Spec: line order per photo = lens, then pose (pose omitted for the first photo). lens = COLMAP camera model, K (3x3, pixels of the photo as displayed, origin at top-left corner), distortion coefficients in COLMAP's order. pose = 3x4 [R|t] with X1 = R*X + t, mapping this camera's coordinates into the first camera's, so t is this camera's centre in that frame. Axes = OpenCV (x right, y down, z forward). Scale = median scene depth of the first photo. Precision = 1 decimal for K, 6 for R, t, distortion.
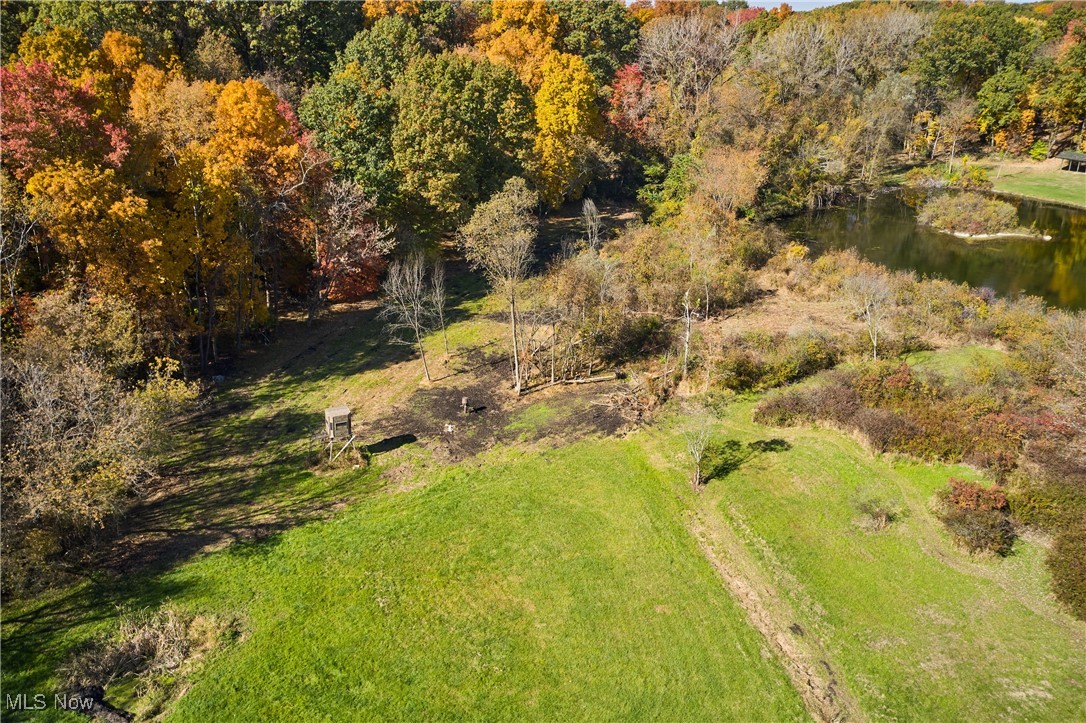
lens RADIAL K [[866.4, 0, 545.4], [0, 866.4, 358.7], [0, 0, 1]] dist [-0.003151, 0.002743]
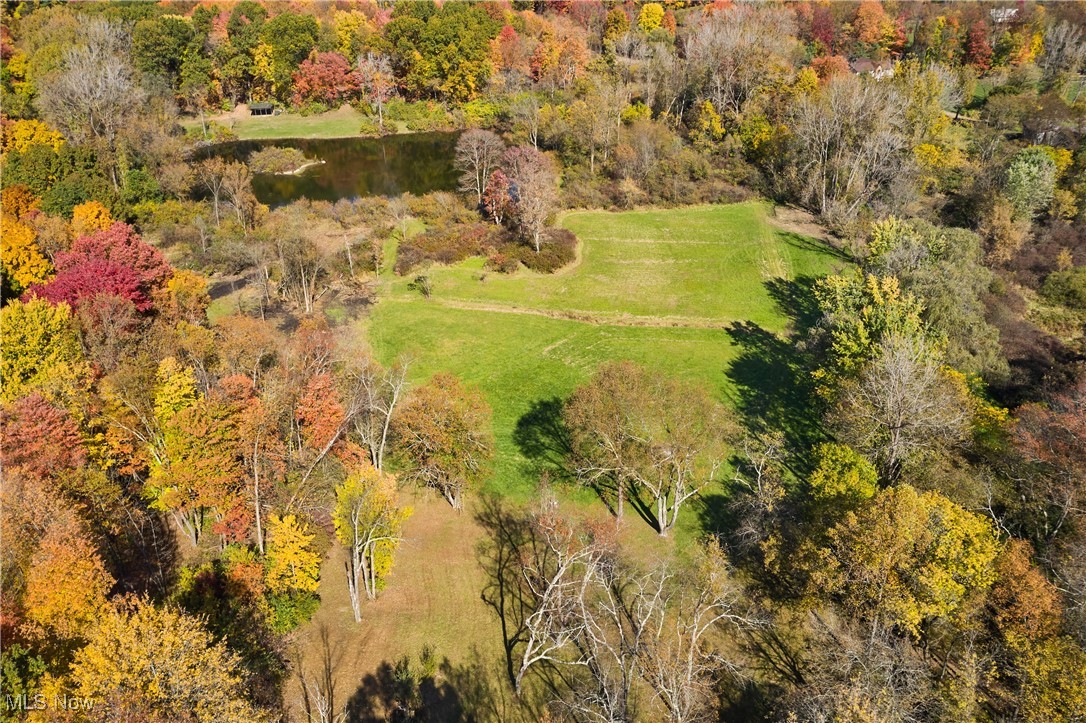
lens RADIAL K [[866.4, 0, 539.2], [0, 866.4, 364.2], [0, 0, 1]] dist [-0.003151, 0.002743]
pose [[0.423246, -0.438921, 0.792598, -1.527403], [0.344381, 0.887095, 0.307352, -0.299648], [-0.838013, 0.142870, 0.526615, -0.481349]]
